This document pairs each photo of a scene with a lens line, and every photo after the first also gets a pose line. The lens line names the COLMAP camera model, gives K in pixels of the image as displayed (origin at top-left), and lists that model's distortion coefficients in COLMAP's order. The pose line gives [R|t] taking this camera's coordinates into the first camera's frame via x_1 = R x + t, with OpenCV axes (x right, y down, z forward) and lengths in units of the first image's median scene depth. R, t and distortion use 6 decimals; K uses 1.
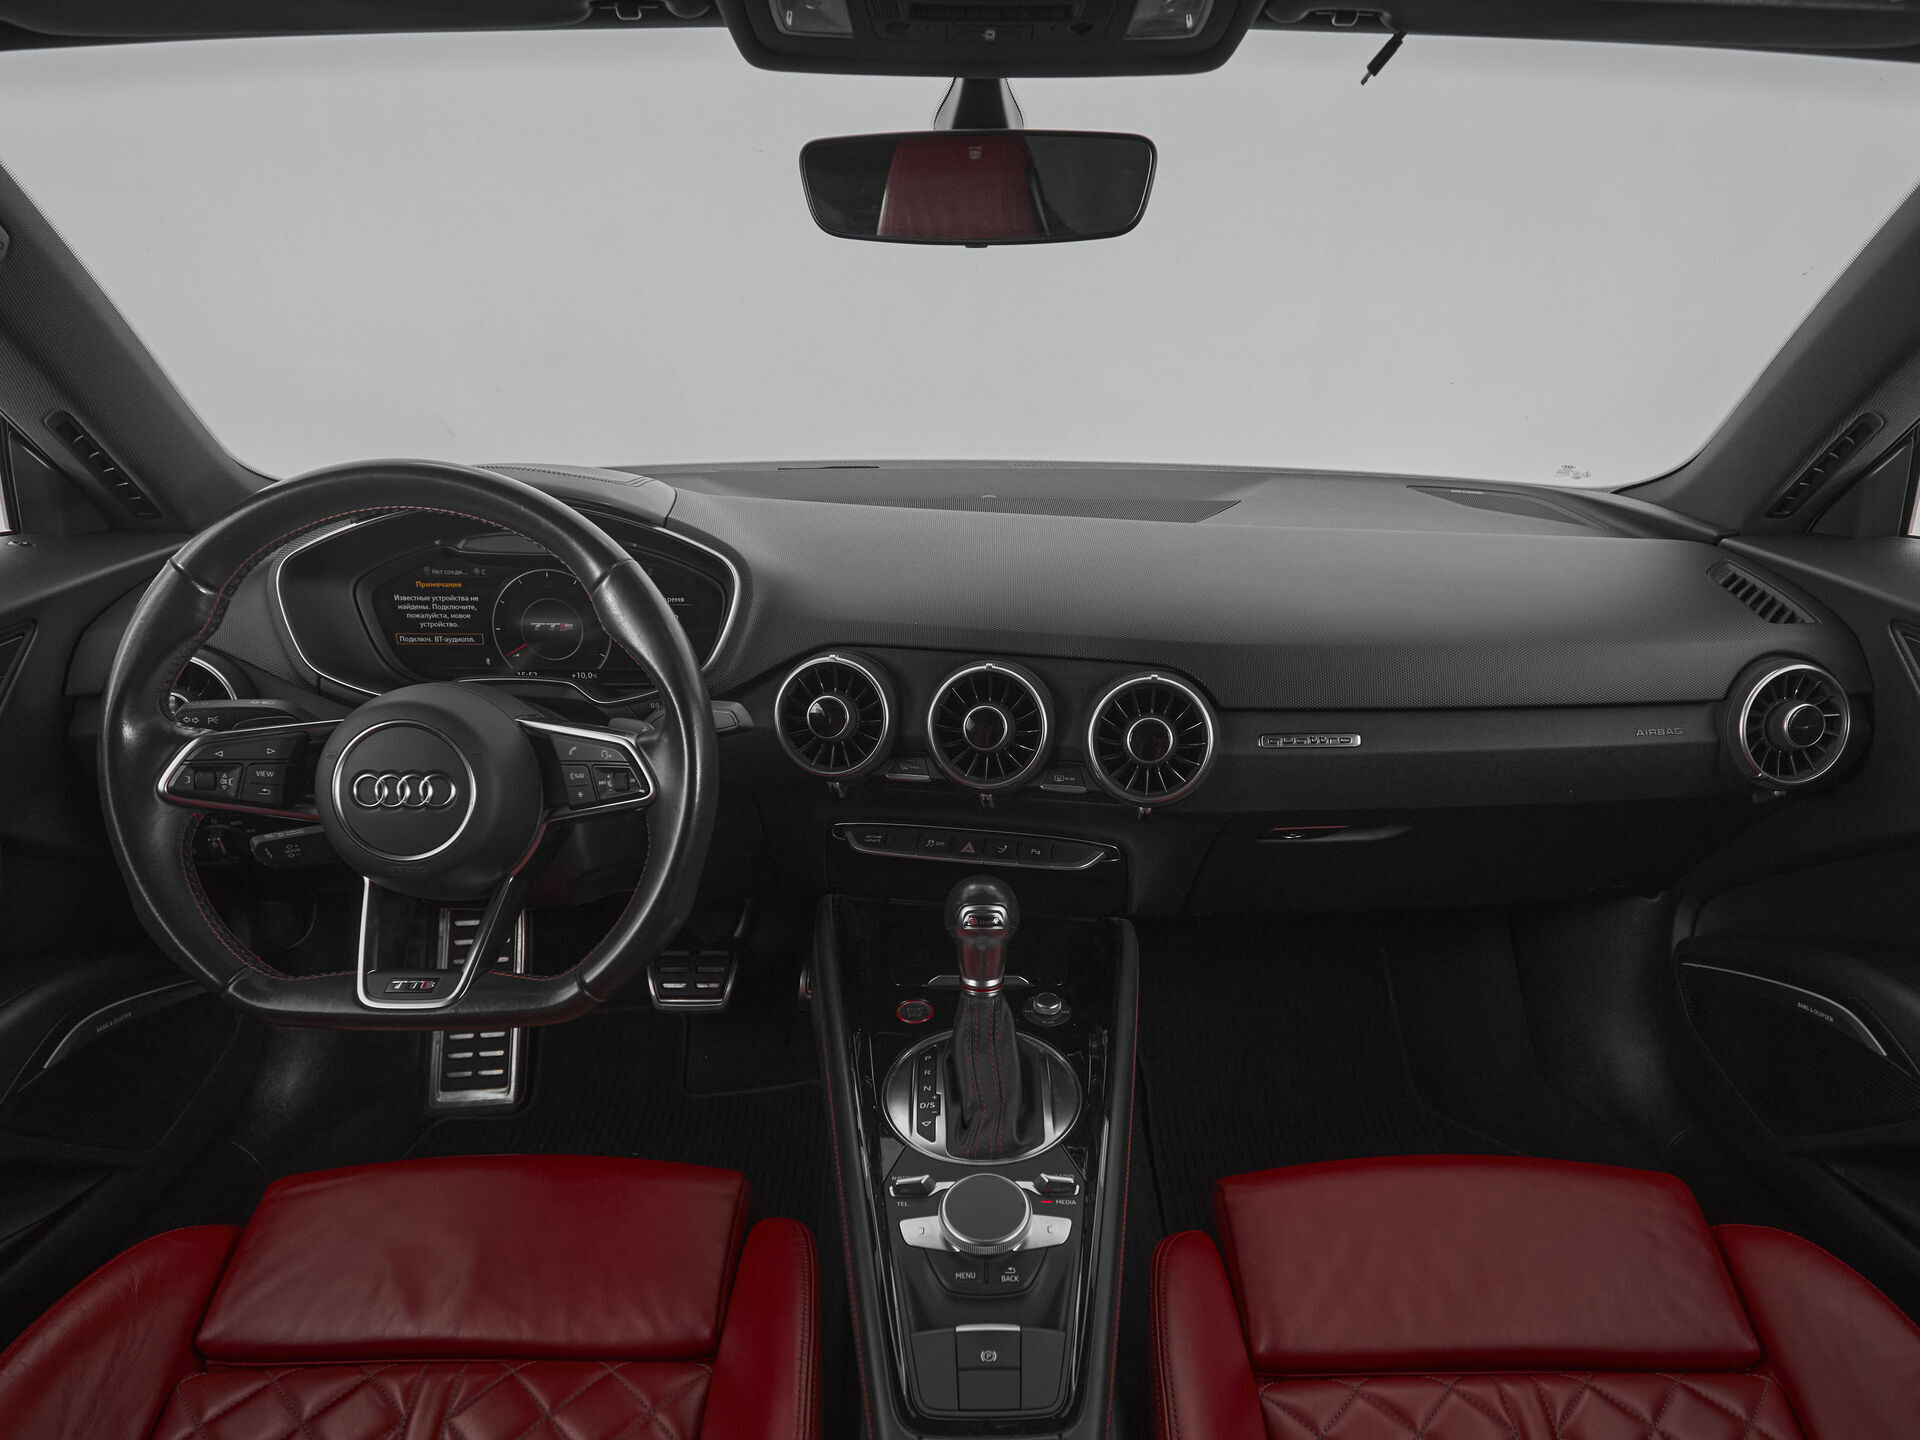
lens RADIAL K [[1109.4, 0, 961.3], [0, 1109.4, 855.1], [0, 0, 1]] dist [-0.000121, -0.000387]
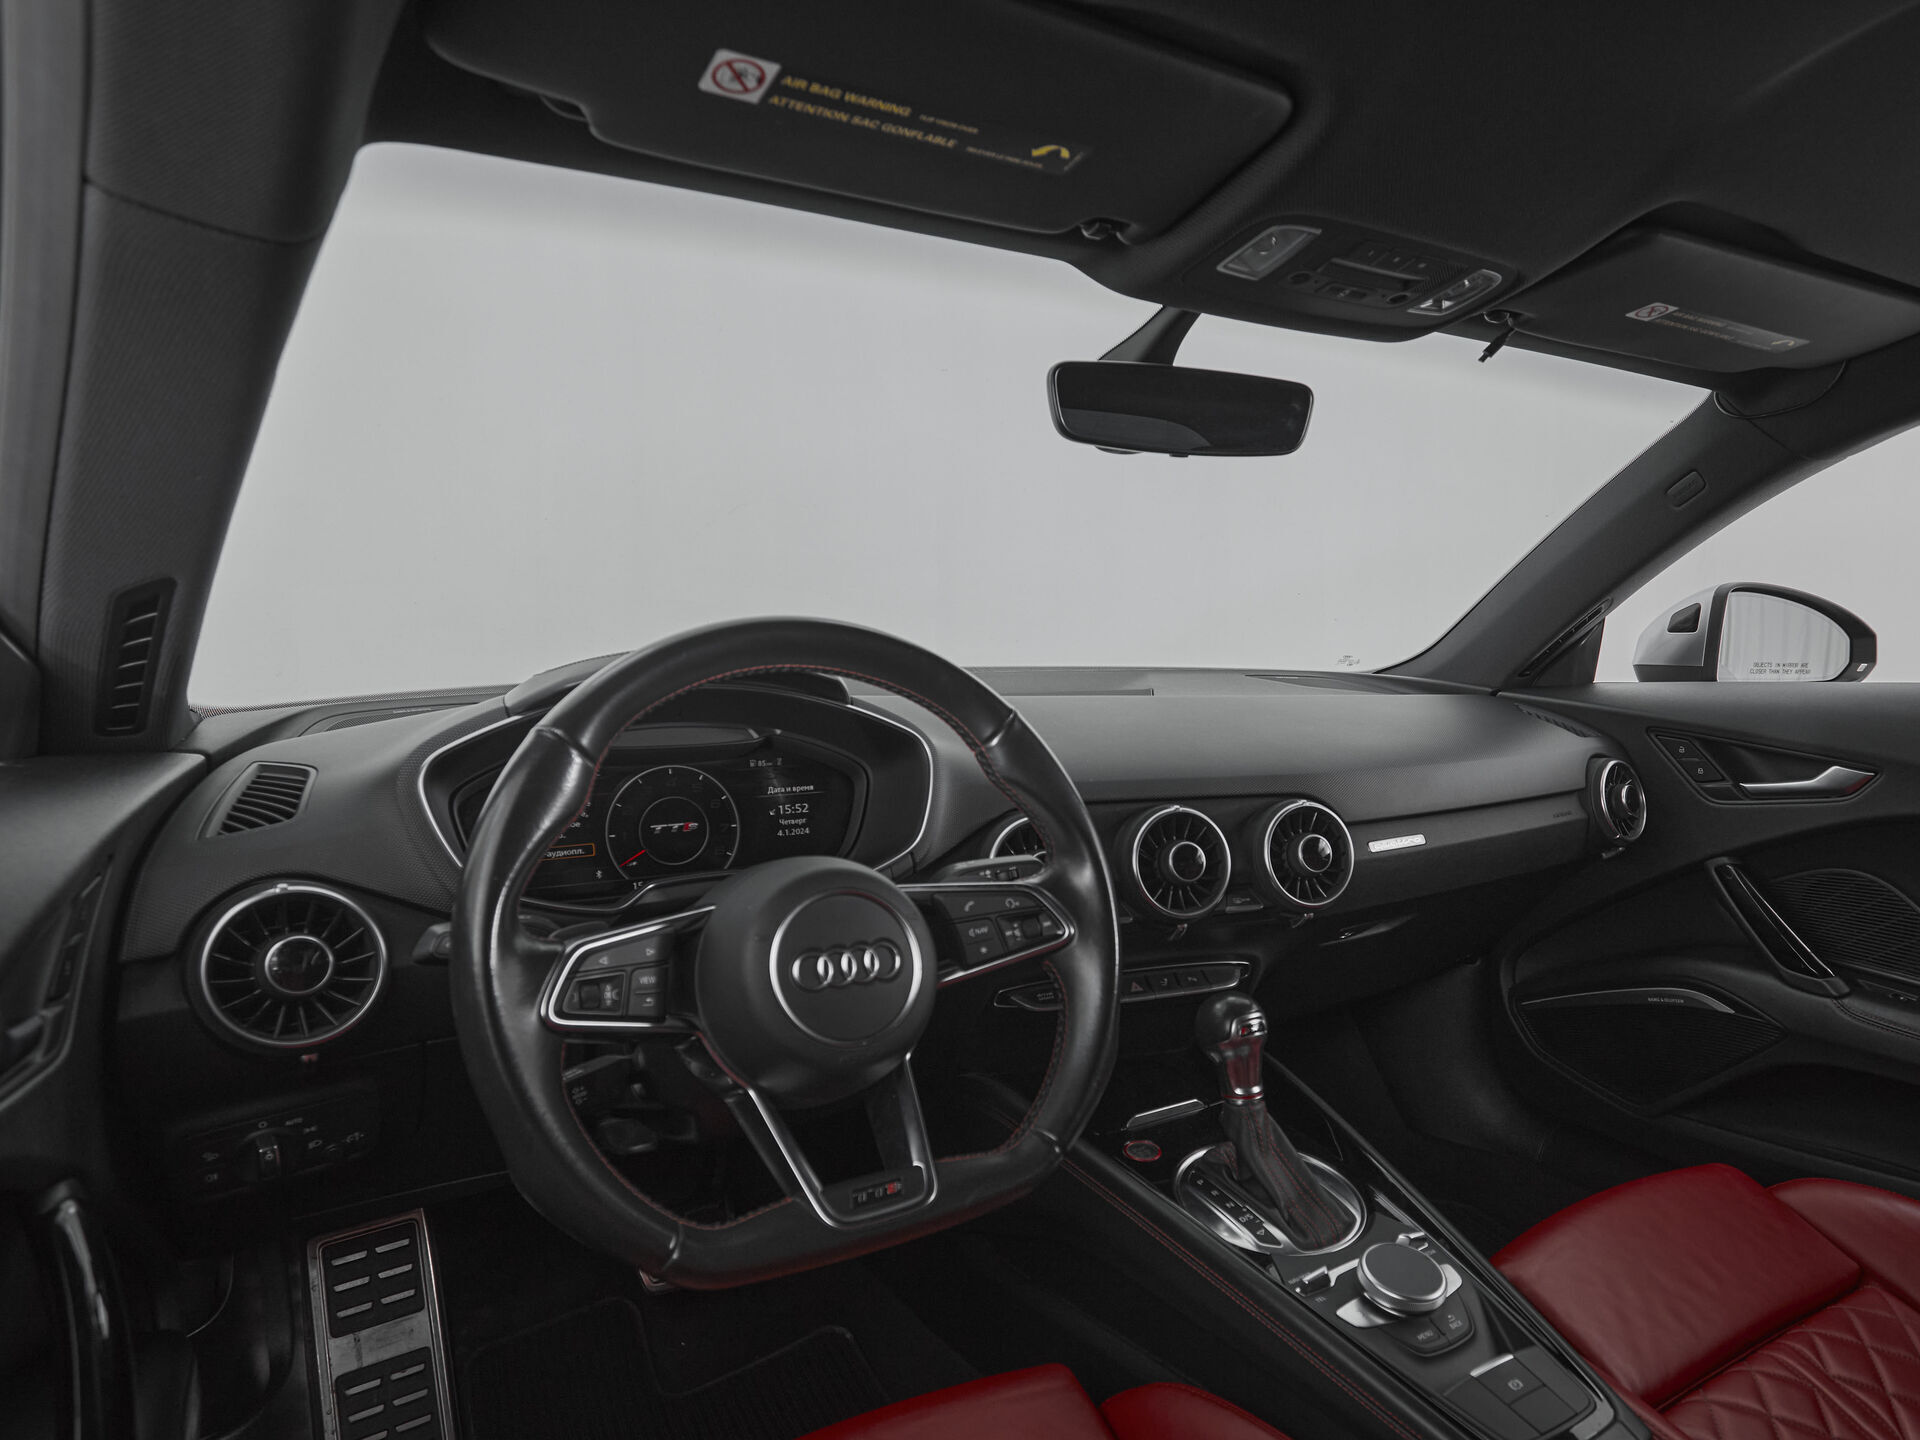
lens RADIAL K [[1075.1, 0, 1039.9], [0, 1075.1, 857.1], [0, 0, 1]] dist [0.004063, 0.000136]
pose [[0.872628, -0.109476, 0.475957, -0.622421], [0.208130, 0.964987, -0.159631, 0.021898], [-0.441816, 0.238360, 0.864860, 0.137963]]
